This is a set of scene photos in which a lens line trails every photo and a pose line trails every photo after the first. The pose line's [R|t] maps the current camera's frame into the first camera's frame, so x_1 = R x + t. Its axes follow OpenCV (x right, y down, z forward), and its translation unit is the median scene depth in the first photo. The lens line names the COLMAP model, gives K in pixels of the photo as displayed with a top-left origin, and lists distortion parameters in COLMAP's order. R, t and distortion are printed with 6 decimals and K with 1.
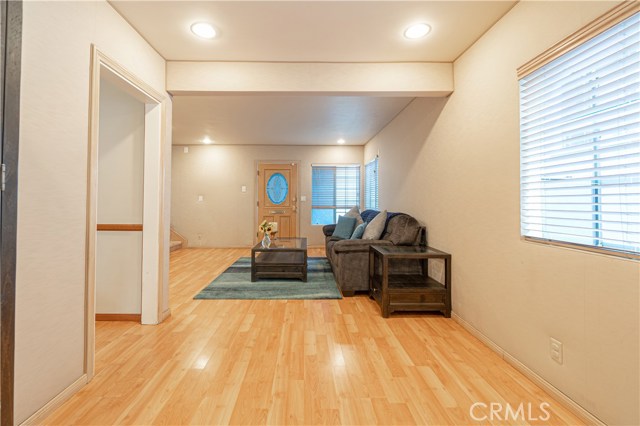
lens RADIAL K [[278.6, 0, 306.2], [0, 278.6, 213.9], [0, 0, 1]] dist [0.001233, 0.000539]
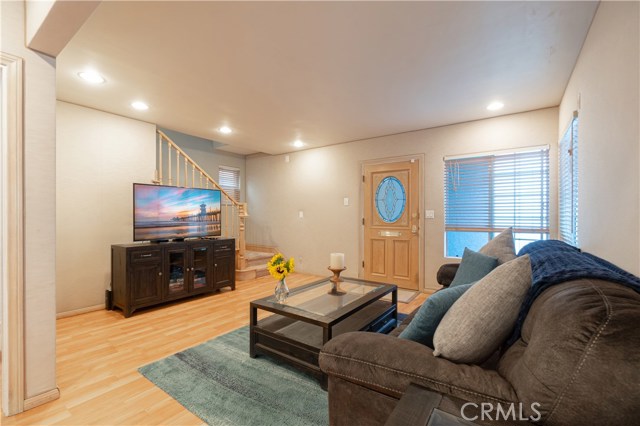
lens RADIAL K [[275.7, 0, 319.1], [0, 275.7, 218.3], [0, 0, 1]] dist [0.000968, 0.000060]
pose [[0.802925, 0.005193, -0.596057, 0.158029], [-0.030023, 0.999045, -0.031739, -0.018877], [0.595323, 0.043380, 0.802315, 0.364012]]
